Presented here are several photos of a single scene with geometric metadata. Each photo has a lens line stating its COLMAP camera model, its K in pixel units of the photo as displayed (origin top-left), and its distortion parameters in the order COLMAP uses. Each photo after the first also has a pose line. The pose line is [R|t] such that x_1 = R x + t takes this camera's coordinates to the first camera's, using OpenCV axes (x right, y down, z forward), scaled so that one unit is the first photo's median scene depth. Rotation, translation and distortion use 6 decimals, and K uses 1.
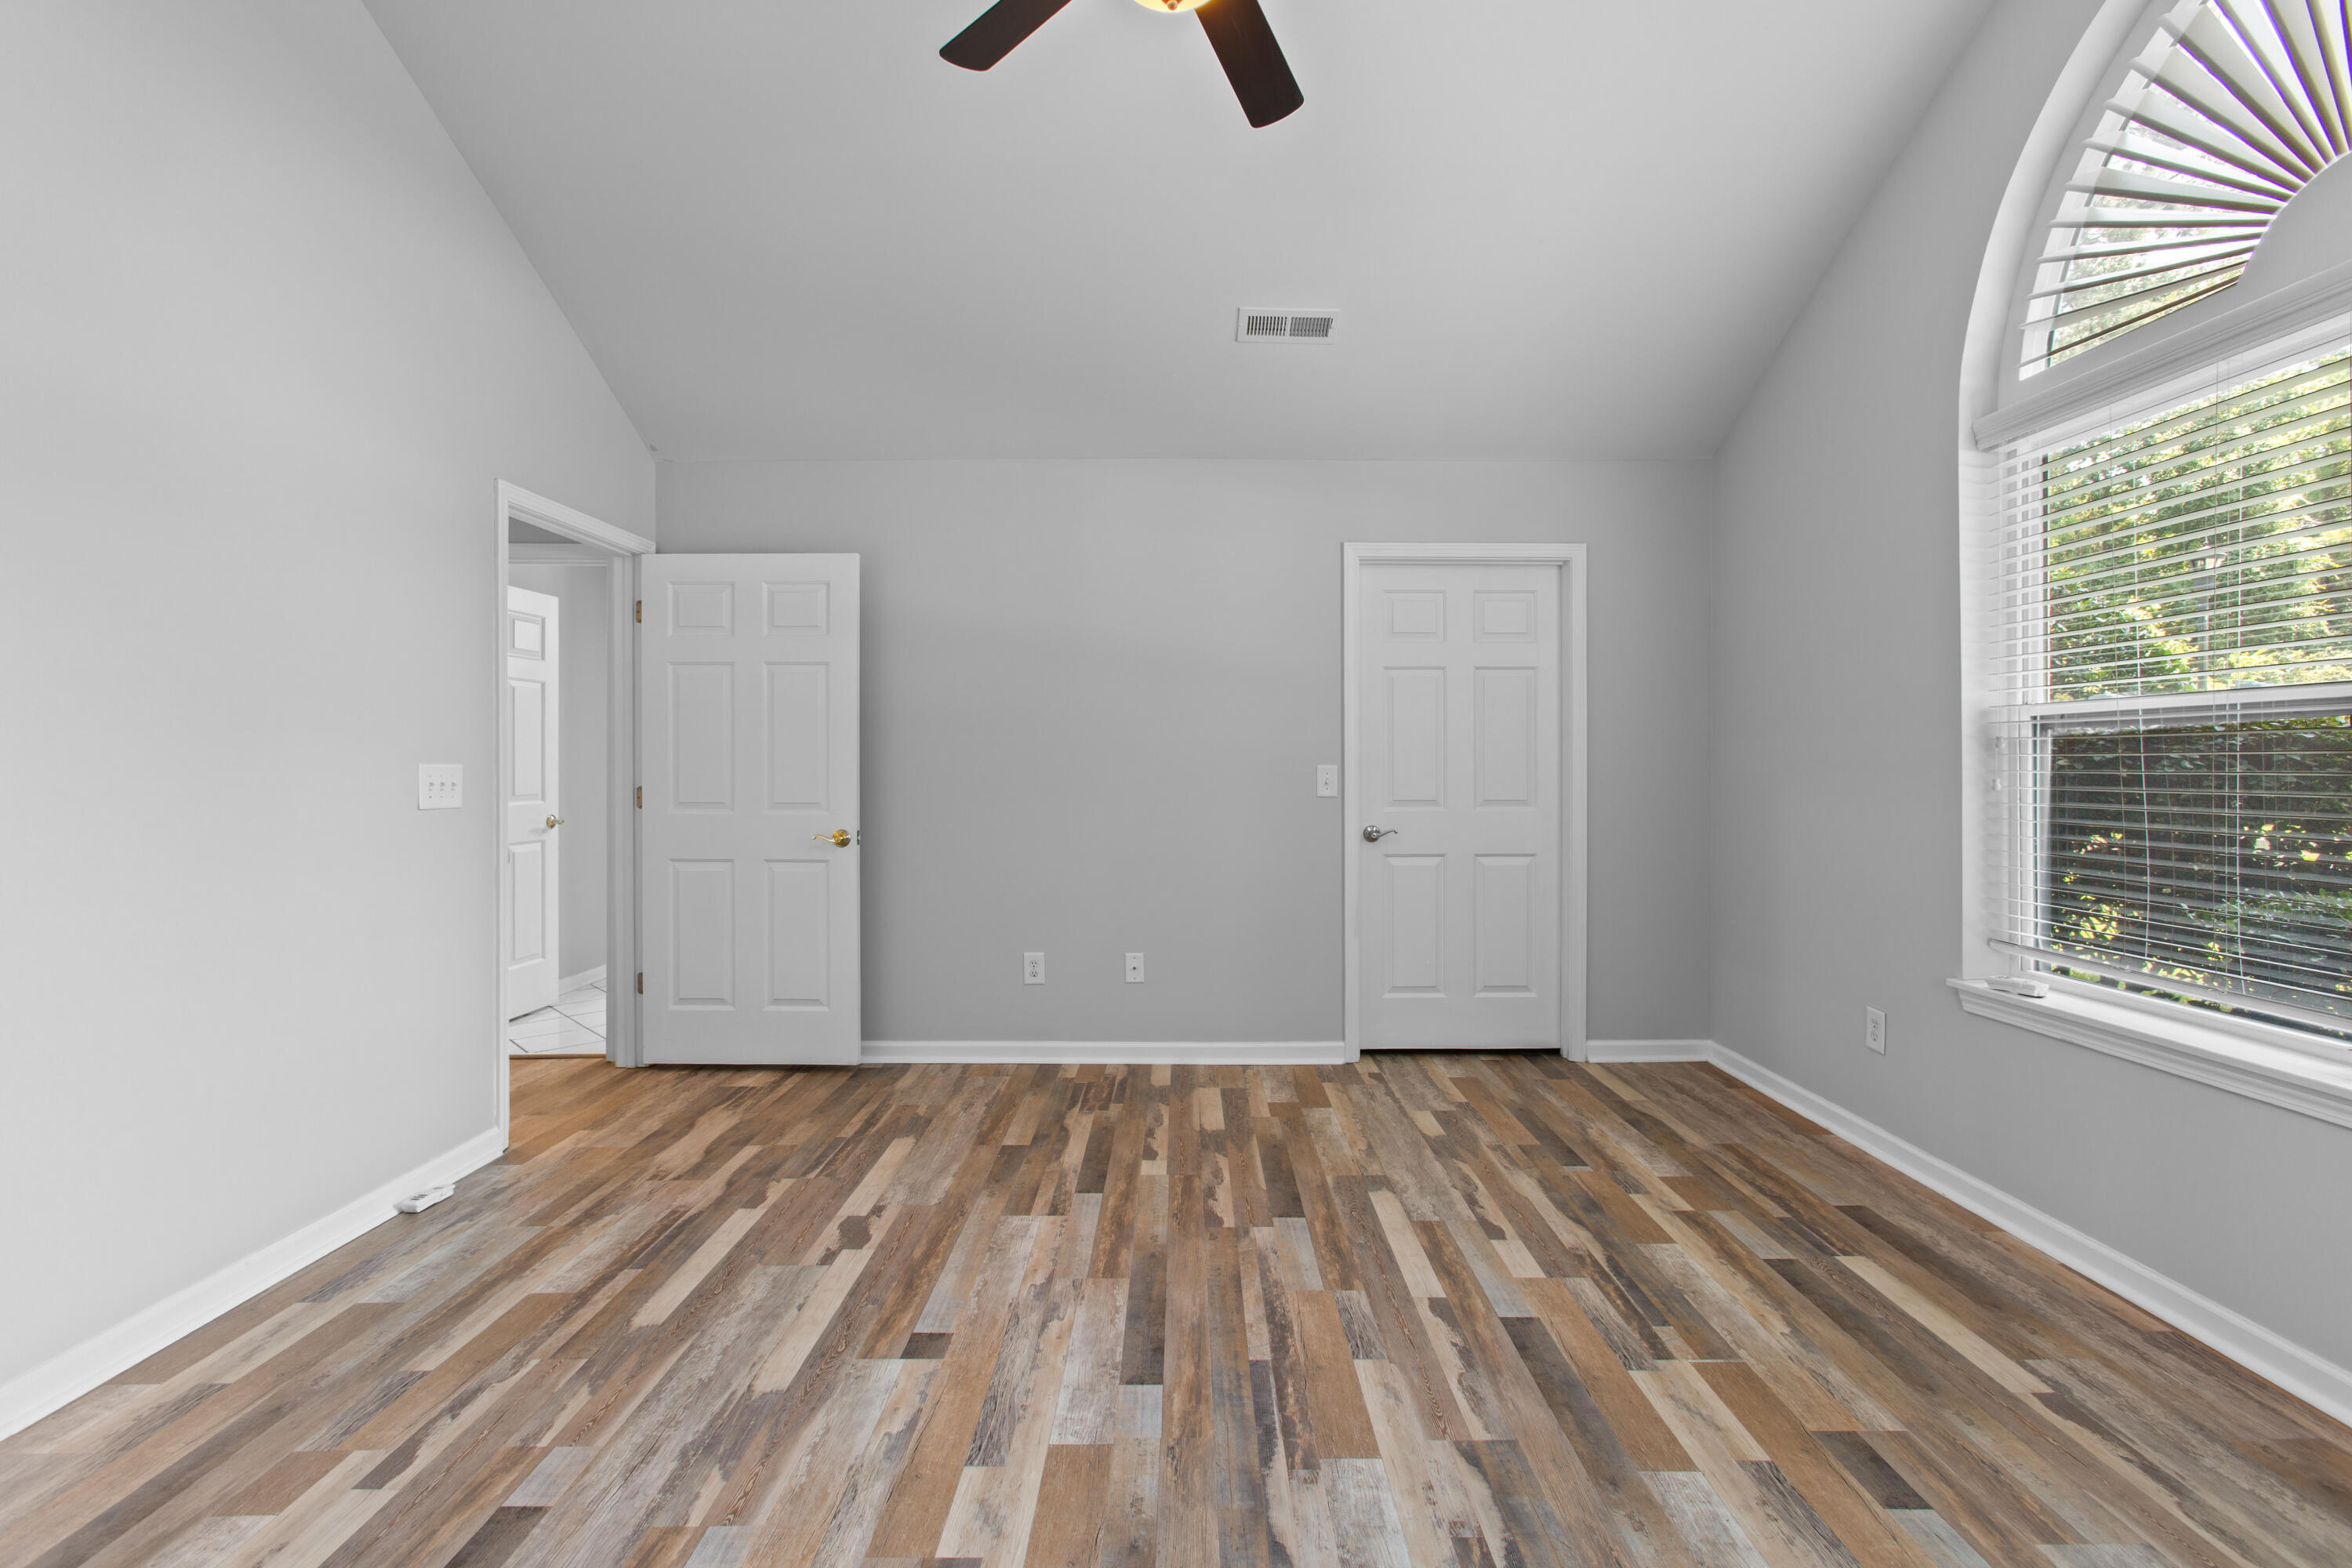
lens RADIAL K [[993.7, 0, 1174.2], [0, 993.7, 771.5], [0, 0, 1]] dist [-0.002075, -0.000090]
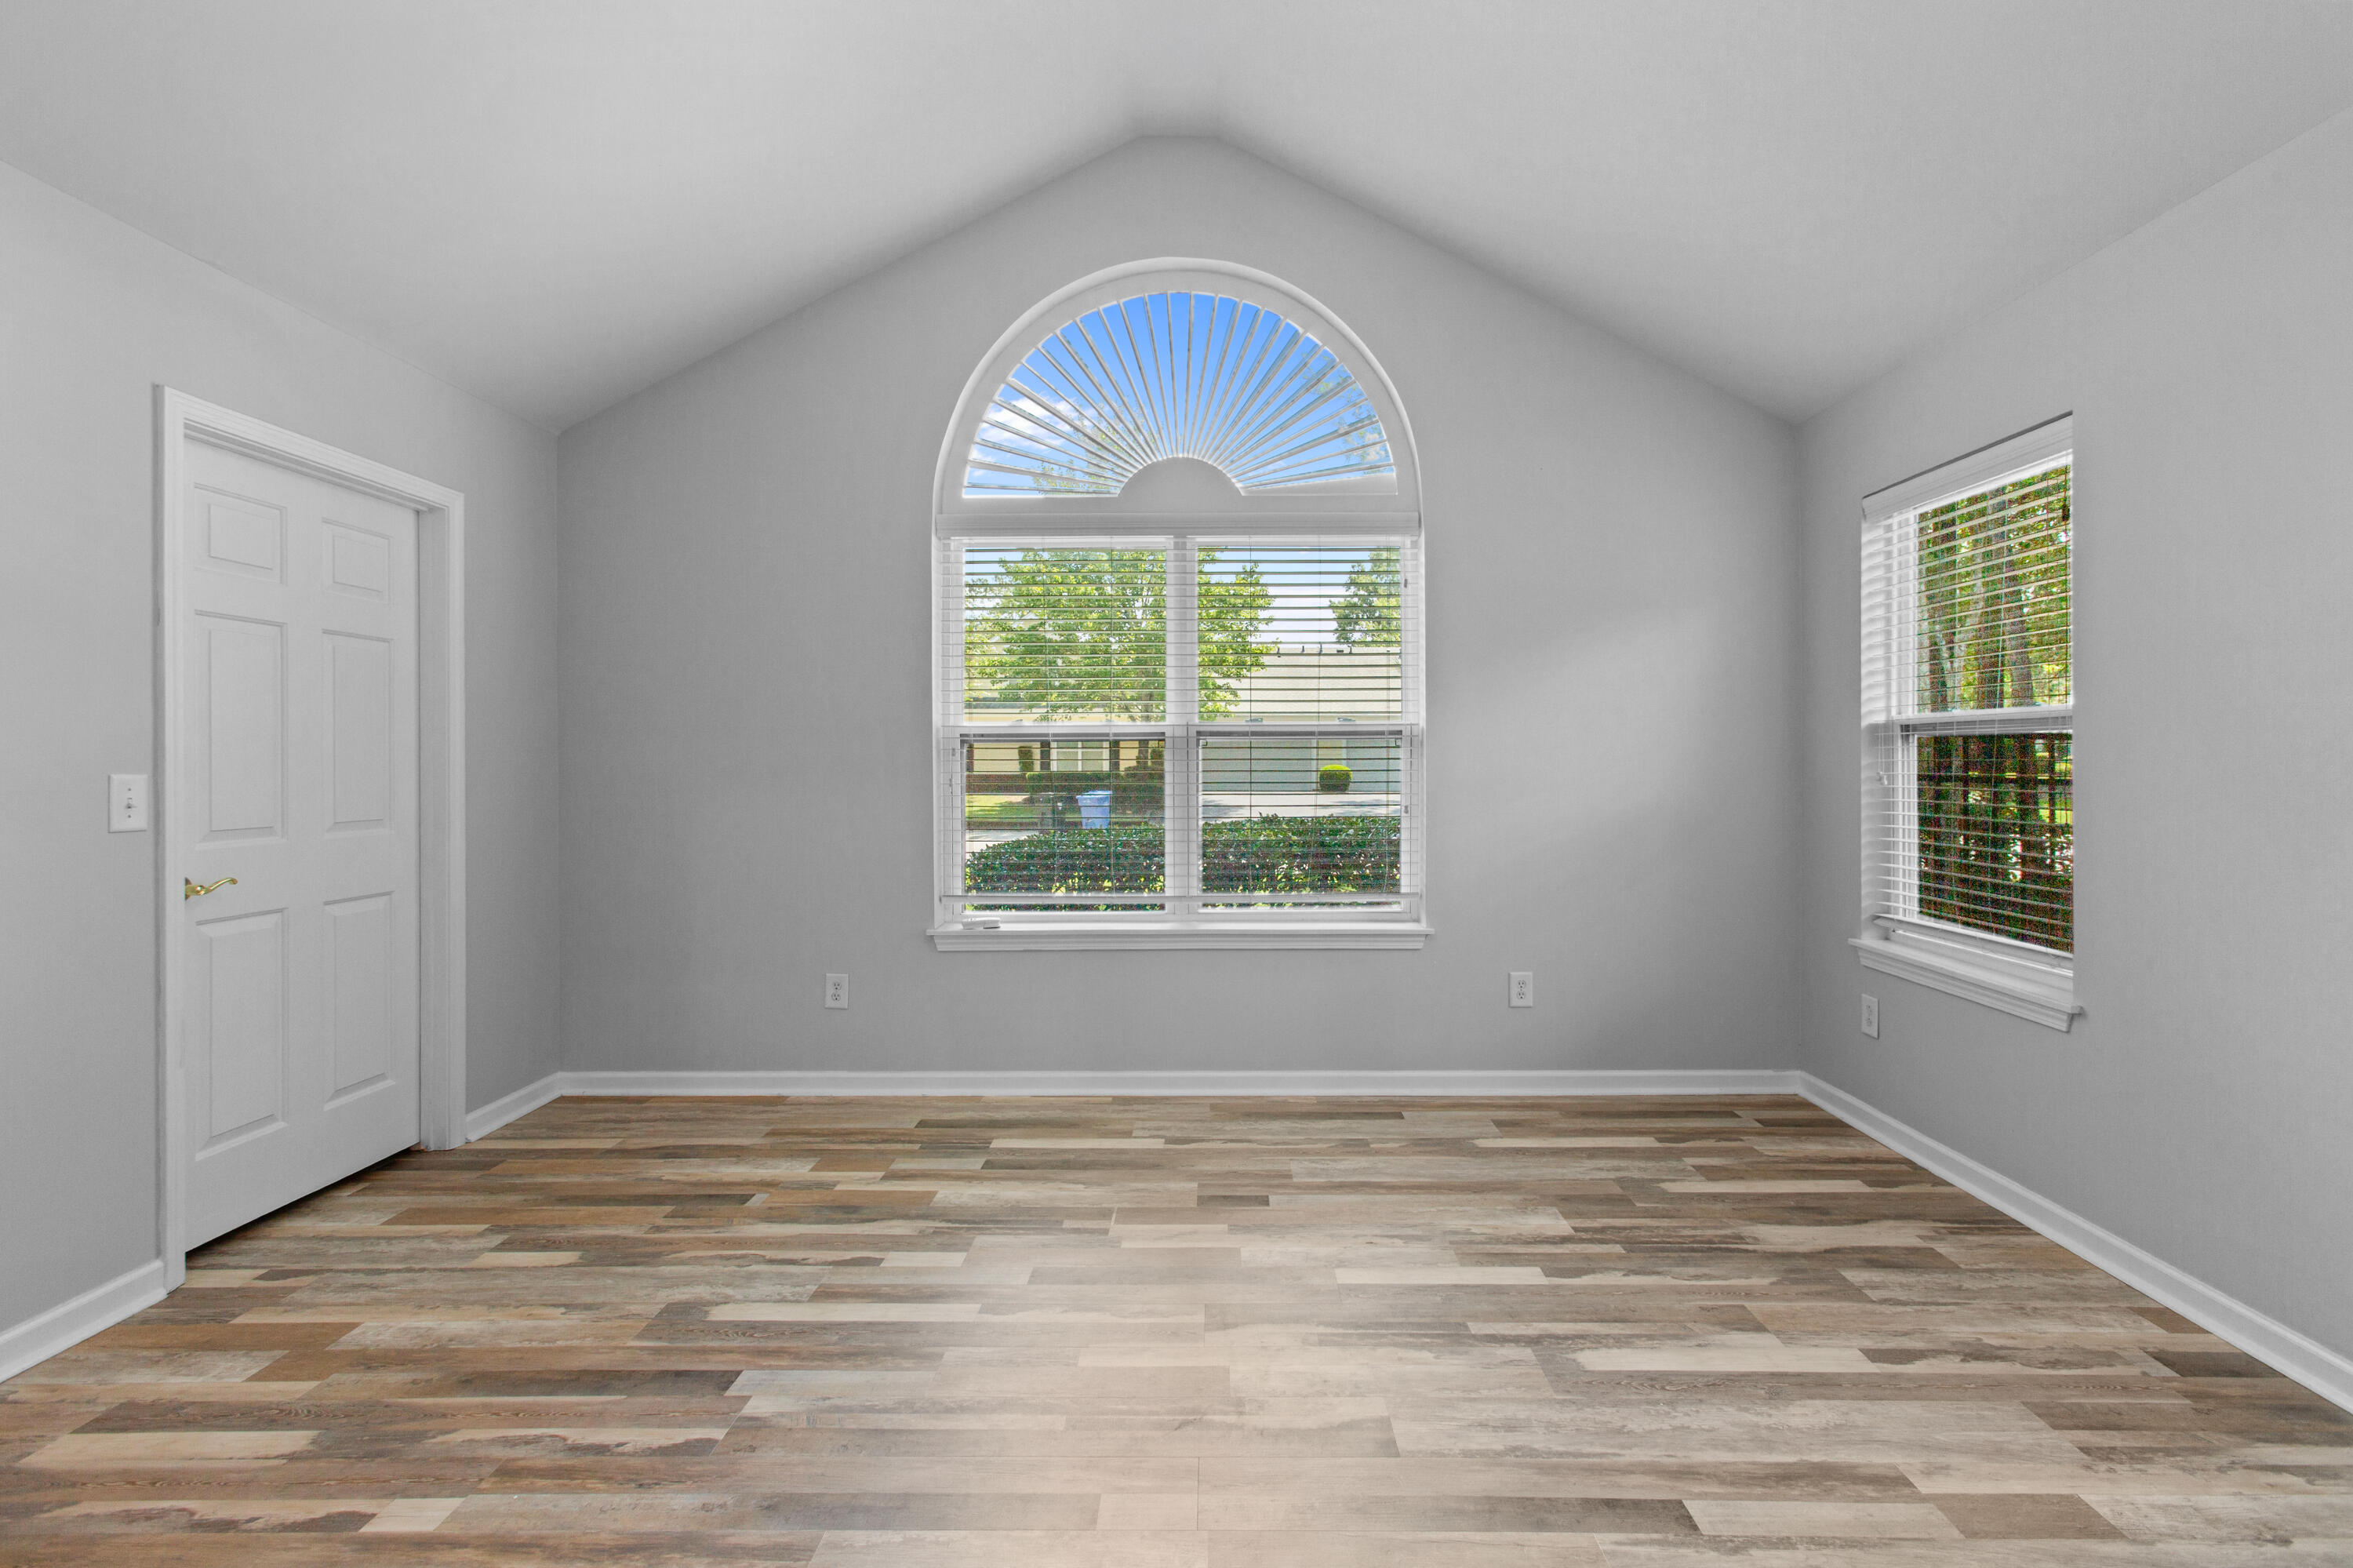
lens RADIAL K [[1076.6, 0, 1150.7], [0, 1076.6, 765.6], [0, 0, 1]] dist [0.000253, 0.000058]
pose [[0.061275, -0.000758, 0.998121, -0.589899], [0.009650, 0.999953, 0.000167, -0.008102], [-0.998074, 0.009622, 0.061279, 0.561345]]
